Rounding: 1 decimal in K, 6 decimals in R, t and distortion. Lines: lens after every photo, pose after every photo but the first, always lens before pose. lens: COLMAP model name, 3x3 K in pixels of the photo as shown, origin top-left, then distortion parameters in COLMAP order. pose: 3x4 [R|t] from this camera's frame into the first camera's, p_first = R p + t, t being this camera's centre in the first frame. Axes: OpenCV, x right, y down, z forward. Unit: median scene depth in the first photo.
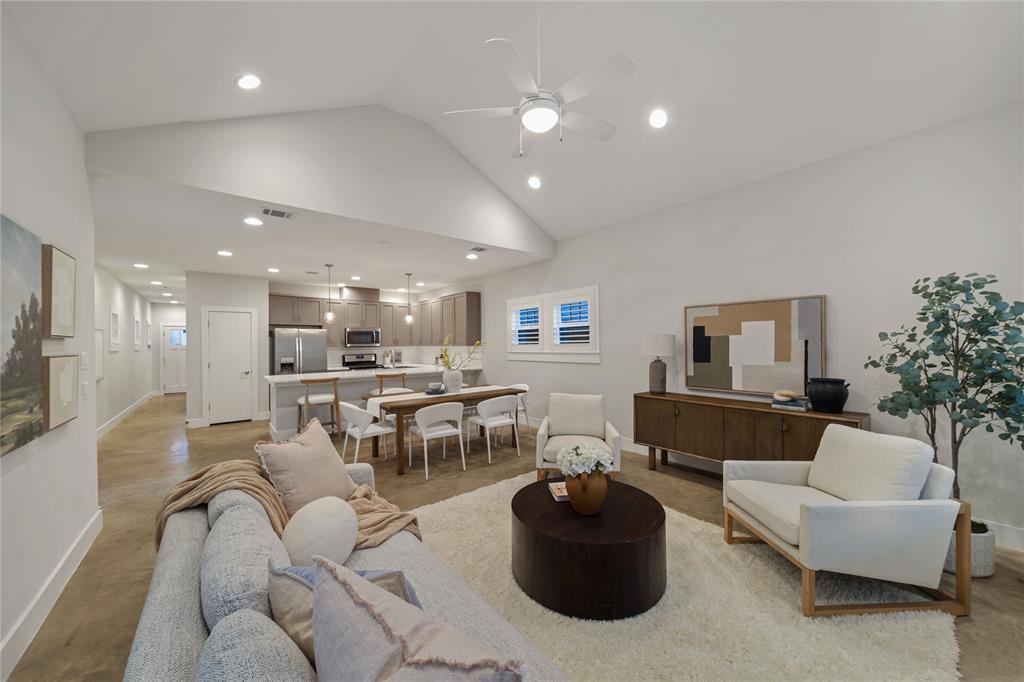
lens RADIAL K [[373.0, 0, 509.7], [0, 373.0, 342.3], [0, 0, 1]] dist [-0.001870, -0.000338]
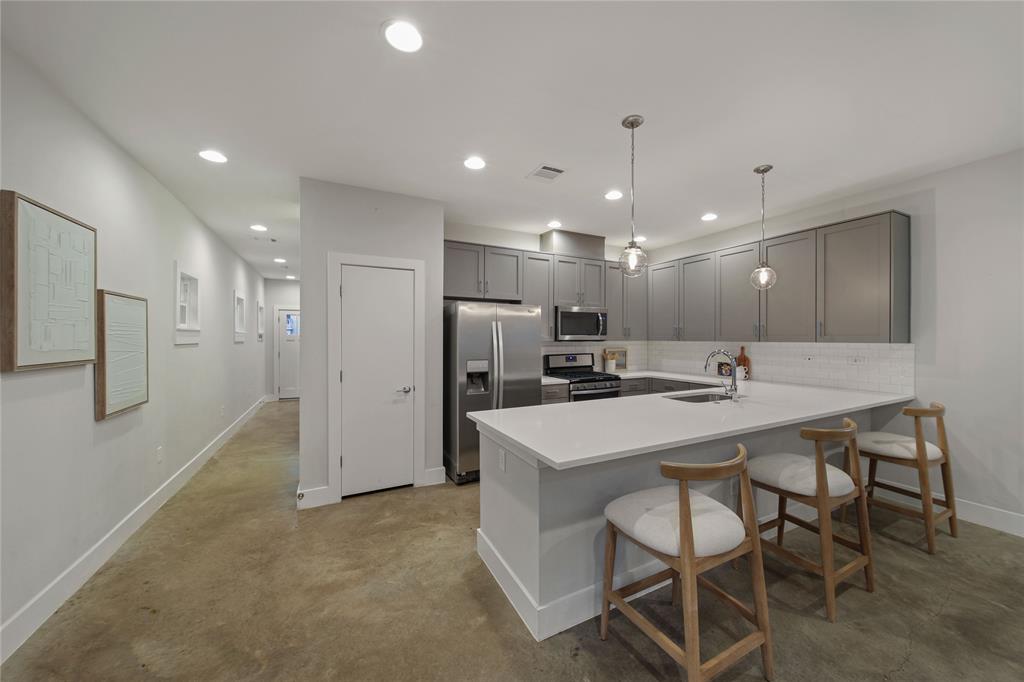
lens RADIAL K [[373.0, 0, 517.4], [0, 373.0, 338.5], [0, 0, 1]] dist [-0.001870, -0.000338]
pose [[0.979777, 0.012185, -0.199723, -0.377478], [-0.010937, 0.999913, 0.007351, 0.005873], [0.199795, -0.005018, 0.979825, 0.443798]]
